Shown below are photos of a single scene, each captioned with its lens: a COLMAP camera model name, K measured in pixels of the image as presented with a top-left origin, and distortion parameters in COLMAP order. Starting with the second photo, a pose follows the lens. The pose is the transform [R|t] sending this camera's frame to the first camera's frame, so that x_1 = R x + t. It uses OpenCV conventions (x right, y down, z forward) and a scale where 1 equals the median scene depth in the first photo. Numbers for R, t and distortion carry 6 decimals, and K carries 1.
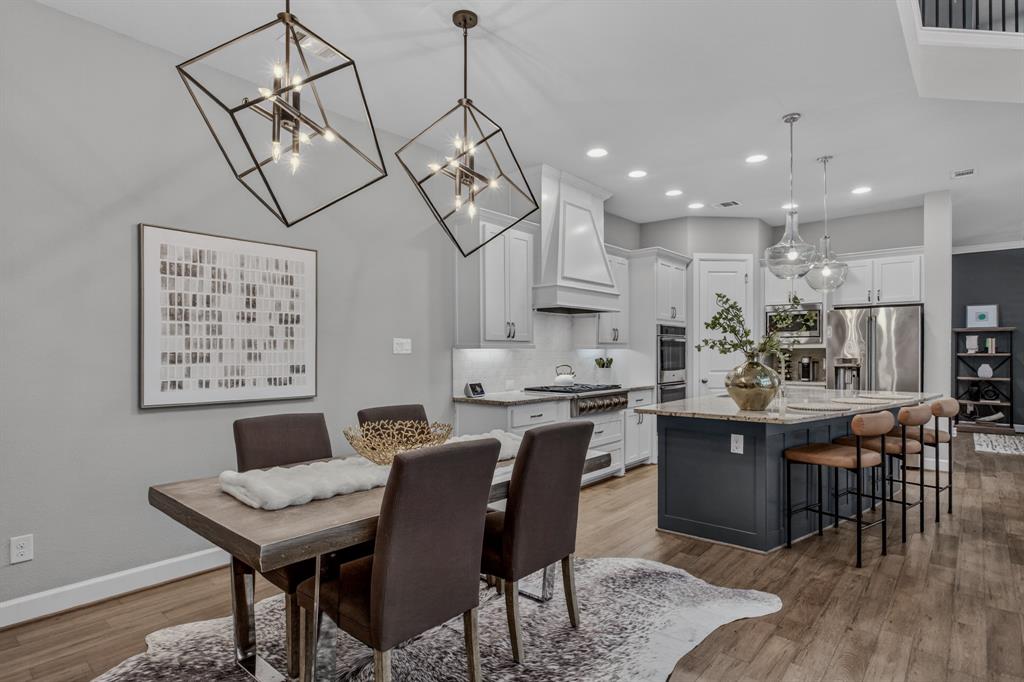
lens RADIAL K [[541.3, 0, 554.3], [0, 541.3, 361.5], [0, 0, 1]] dist [-0.000903, 0.000026]
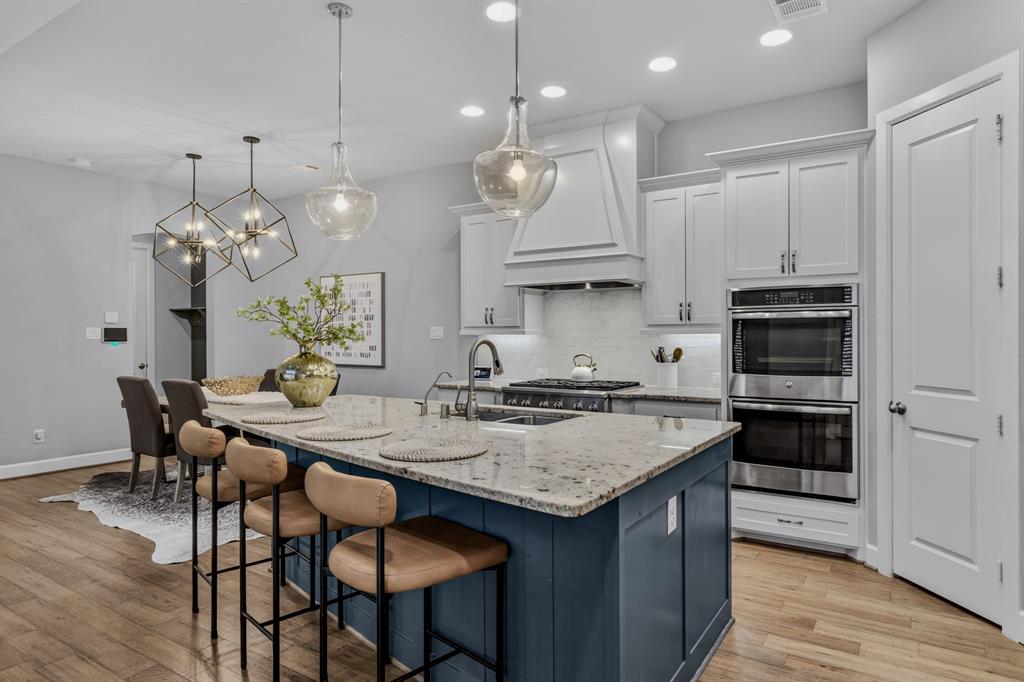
lens RADIAL K [[592.3, 0, 512.0], [0, 592.3, 341.0], [0, 0, 1]] dist [0.000149, 0.000195]
pose [[0.098256, 0.012419, -0.995084, 0.981450], [-0.014046, 0.999840, 0.011091, -0.024007], [0.995062, 0.012887, 0.098414, 0.913898]]
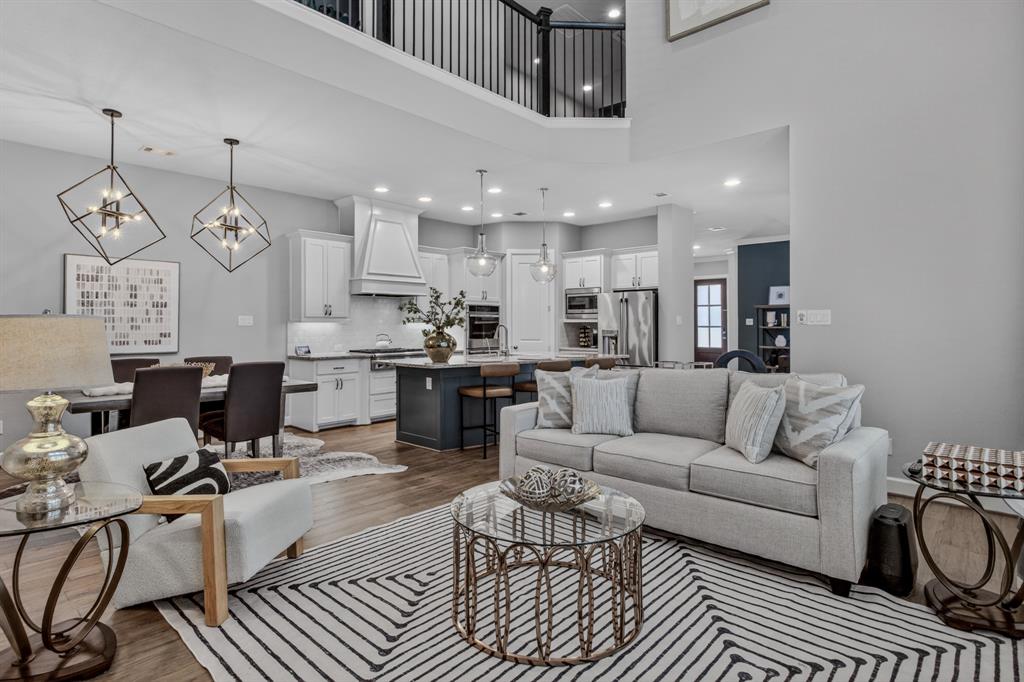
lens RADIAL K [[542.6, 0, 516.3], [0, 542.6, 326.4], [0, 0, 1]] dist [0.000387, 0.000092]
pose [[0.997664, 0.001886, -0.068289, 0.515807], [-0.002846, 0.999898, -0.013966, 0.005733], [0.068256, 0.014128, 0.997568, -0.419055]]
